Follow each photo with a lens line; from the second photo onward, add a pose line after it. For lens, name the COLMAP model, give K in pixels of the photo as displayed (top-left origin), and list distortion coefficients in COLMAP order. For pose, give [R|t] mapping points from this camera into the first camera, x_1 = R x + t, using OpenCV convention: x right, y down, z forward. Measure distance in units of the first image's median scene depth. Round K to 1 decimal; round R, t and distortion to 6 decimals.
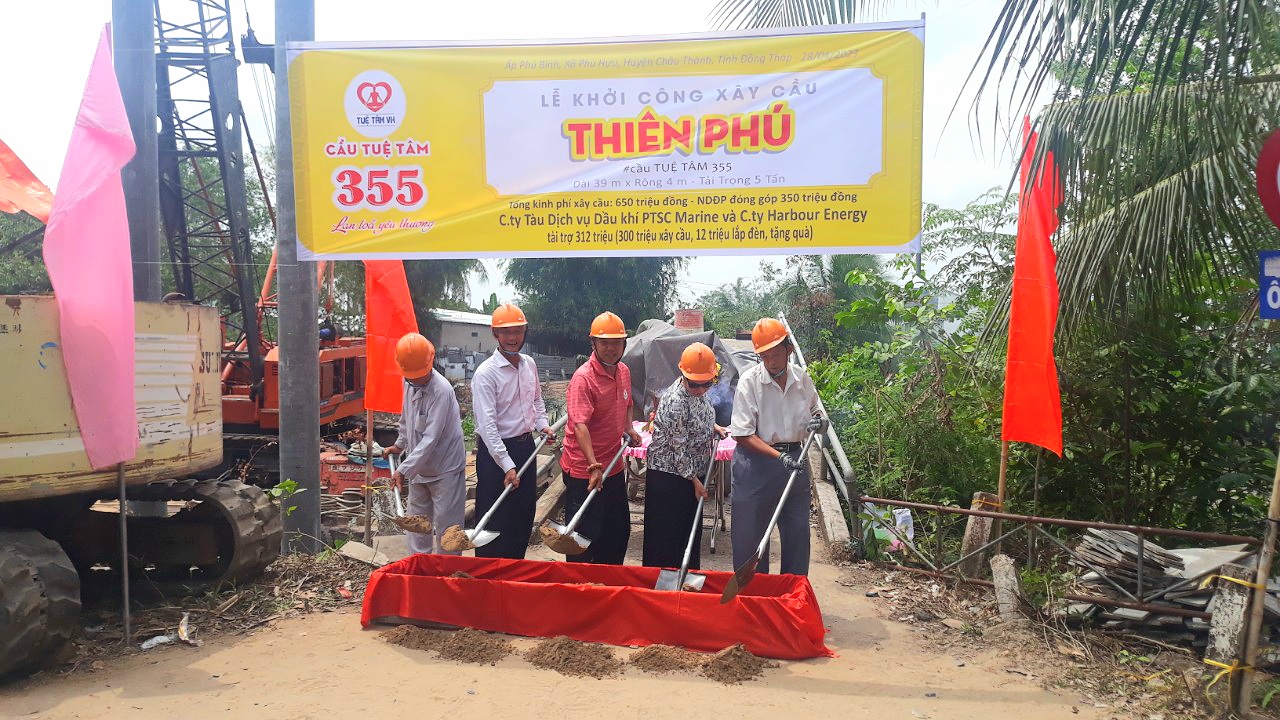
lens RADIAL K [[1101.1, 0, 686.6], [0, 1101.1, 357.0], [0, 0, 1]] dist [0.021211, 0.015722]
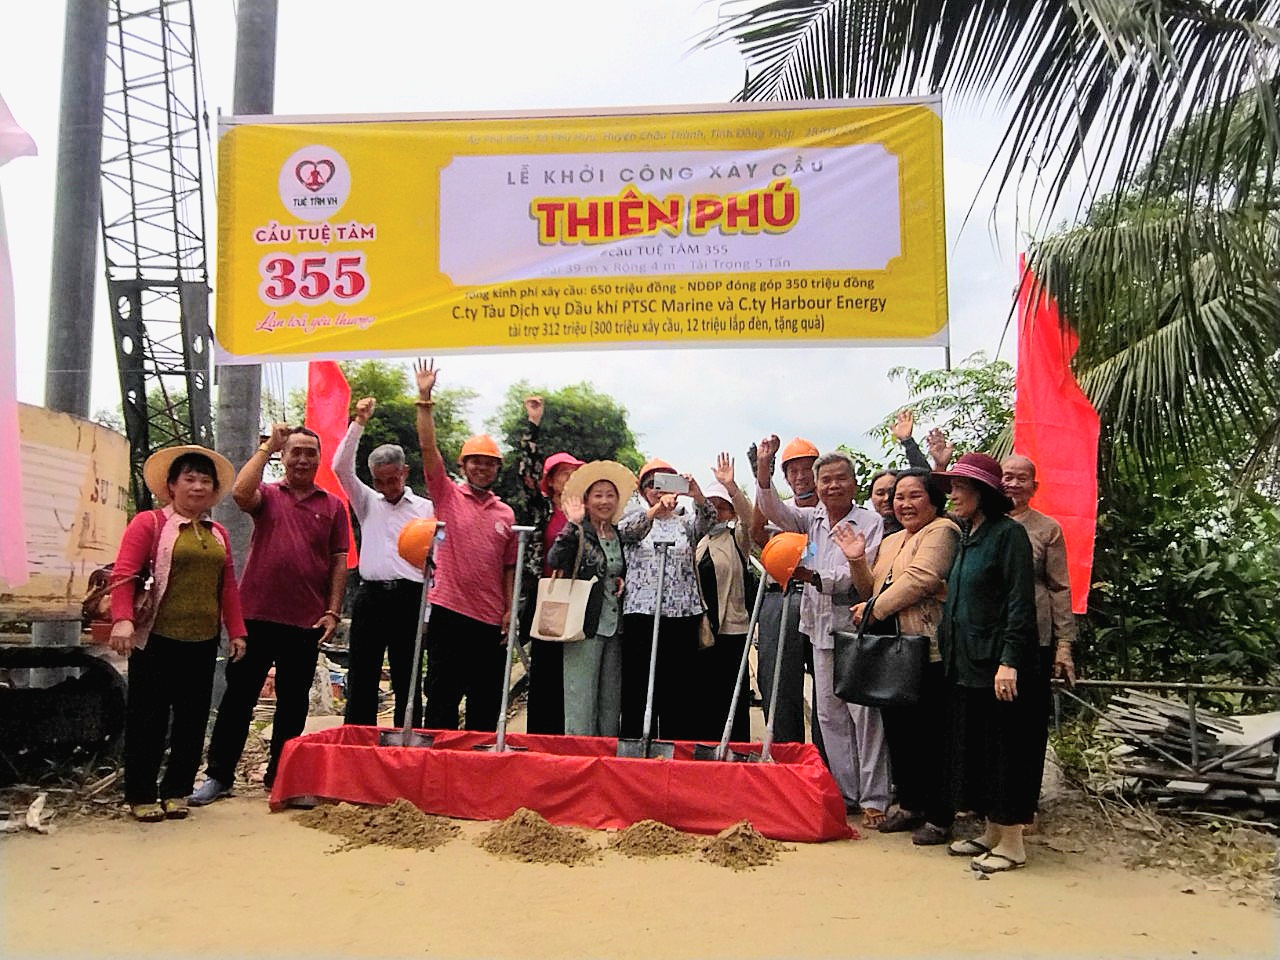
lens RADIAL K [[990.3, 0, 672.5], [0, 990.3, 480.5], [0, 0, 1]] dist [-0.056525, 0.088493]
pose [[0.998926, 0.002789, 0.046251, -0.033358], [0.003255, 0.991496, -0.130098, 0.094788], [-0.046221, 0.130109, 0.990422, 0.235040]]
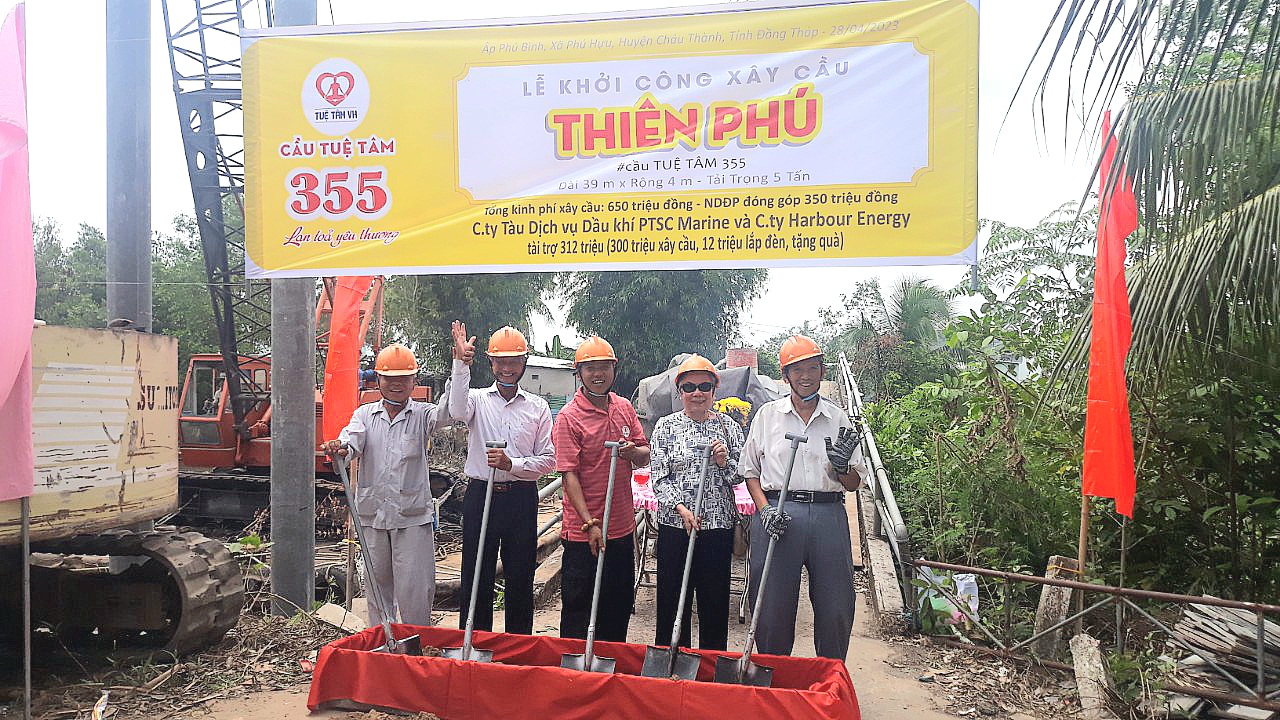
lens RADIAL K [[1101.1, 0, 689.2], [0, 1101.1, 351.0], [0, 0, 1]] dist [0.021211, 0.015722]
pose [[0.997920, 0.000120, -0.064465, 0.046447], [-0.003136, 0.998905, -0.046688, 0.007807], [0.064389, 0.046793, 0.996827, 0.154840]]
